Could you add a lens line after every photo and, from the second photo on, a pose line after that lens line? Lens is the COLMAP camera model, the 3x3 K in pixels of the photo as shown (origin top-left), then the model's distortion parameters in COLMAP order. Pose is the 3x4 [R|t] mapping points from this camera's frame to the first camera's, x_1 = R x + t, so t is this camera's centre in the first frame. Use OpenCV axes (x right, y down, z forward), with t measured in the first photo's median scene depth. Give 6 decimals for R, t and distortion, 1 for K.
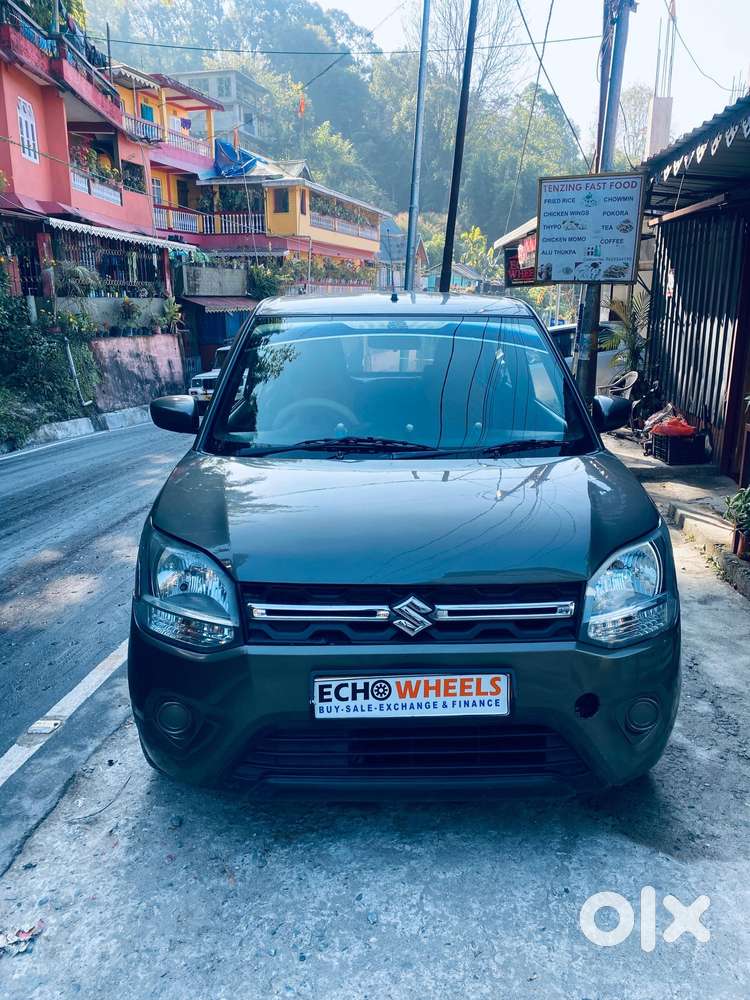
lens RADIAL K [[757.1, 0, 375.4], [0, 757.1, 493.3], [0, 0, 1]] dist [0.022983, -0.016264]
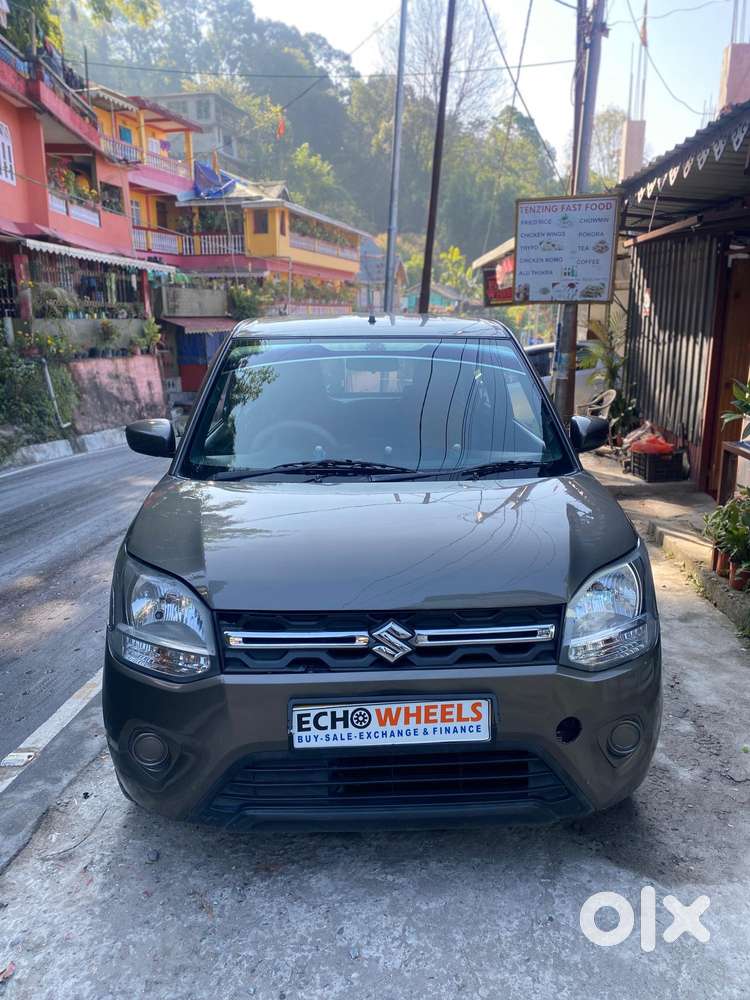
lens RADIAL K [[757.1, 0, 376.2], [0, 757.1, 499.0], [0, 0, 1]] dist [0.022983, -0.016264]
pose [[0.999656, -0.010310, 0.024113, 0.004003], [0.010725, 0.999796, -0.017123, -0.004646], [-0.023932, 0.017376, 0.999563, 0.006056]]
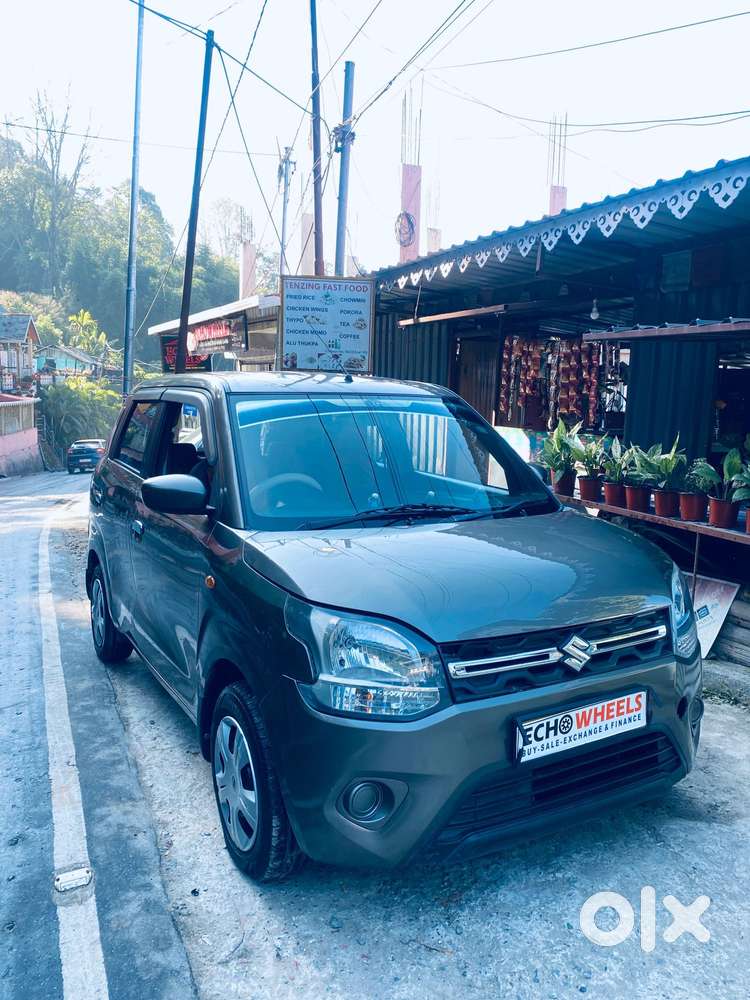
lens RADIAL K [[757.1, 0, 369.7], [0, 757.1, 495.6], [0, 0, 1]] dist [0.022983, -0.016264]
pose [[0.880838, -0.044220, 0.471347, -0.456113], [0.094423, 0.992034, -0.083385, -0.003732], [-0.463905, 0.117955, 0.877997, 0.072339]]
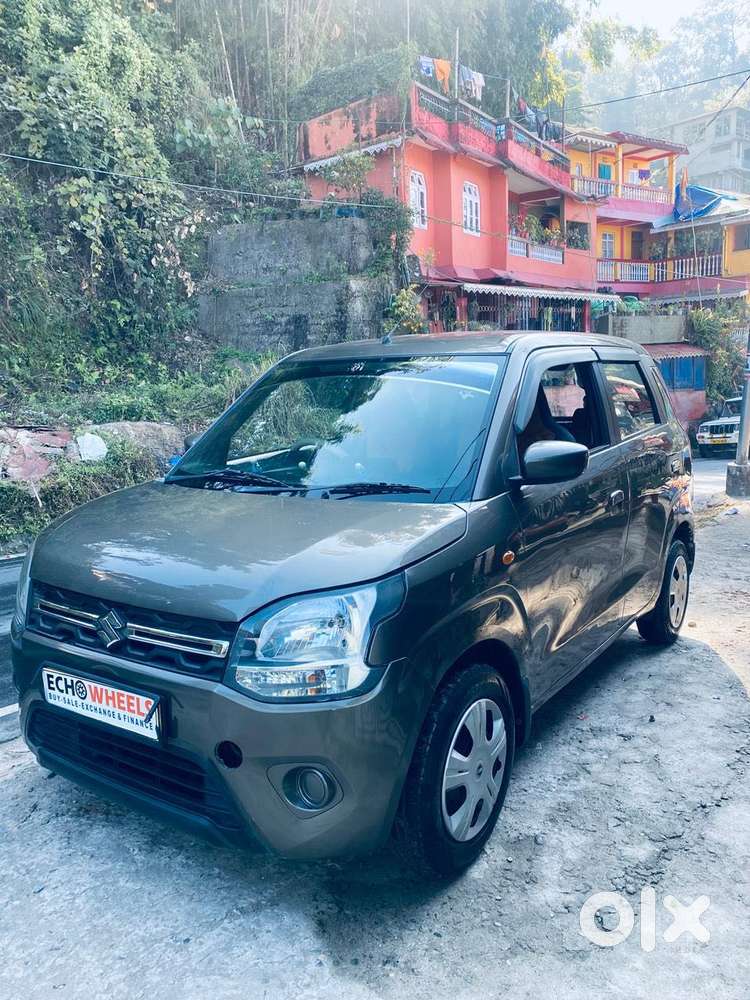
lens RADIAL K [[757.1, 0, 364.9], [0, 757.1, 494.3], [0, 0, 1]] dist [0.022983, -0.016264]
pose [[0.812576, 0.063272, -0.579411, 0.594732], [-0.100583, 0.994399, -0.032470, -0.020366], [0.574111, 0.084663, 0.814388, 0.182148]]
